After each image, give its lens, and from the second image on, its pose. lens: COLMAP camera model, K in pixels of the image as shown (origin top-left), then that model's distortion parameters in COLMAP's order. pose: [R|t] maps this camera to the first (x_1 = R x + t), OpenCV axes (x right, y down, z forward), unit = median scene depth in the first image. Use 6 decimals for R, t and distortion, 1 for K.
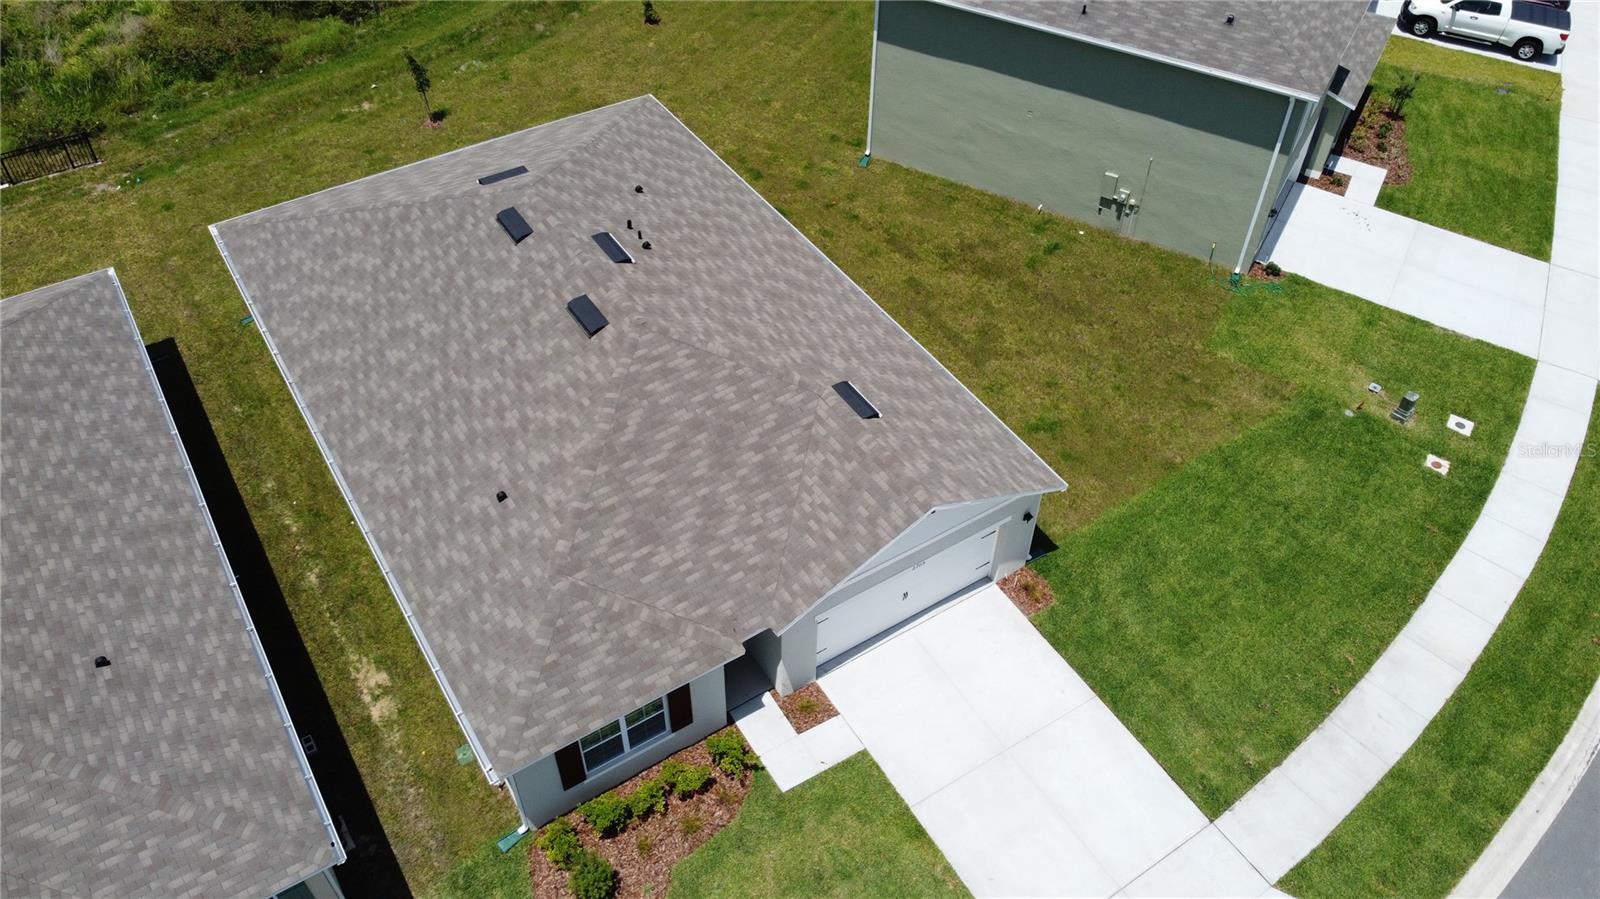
lens RADIAL K [[1216.4, 0, 800.0], [0, 1216.4, 449.5], [0, 0, 1]] dist [0.001085, -0.011970]
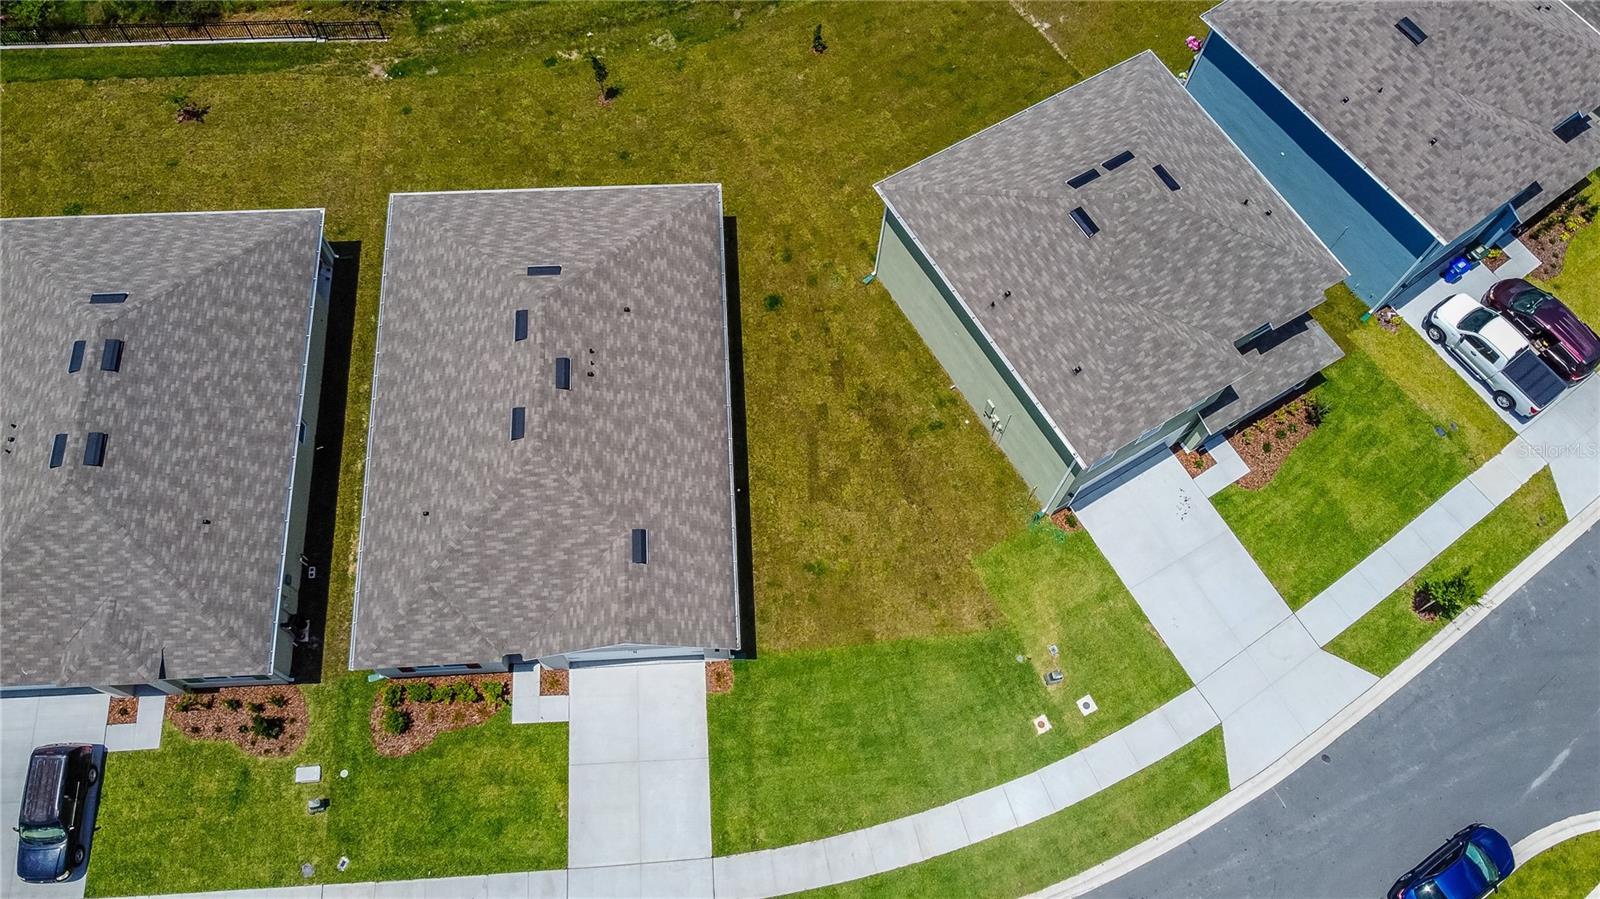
lens RADIAL K [[1216.4, 0, 800.0], [0, 1216.4, 449.5], [0, 0, 1]] dist [0.001085, -0.011970]
pose [[0.872863, 0.453038, -0.181294, 0.433978], [-0.361078, 0.849564, 0.384530, -0.788036], [0.328228, -0.270181, 0.905135, -0.329800]]
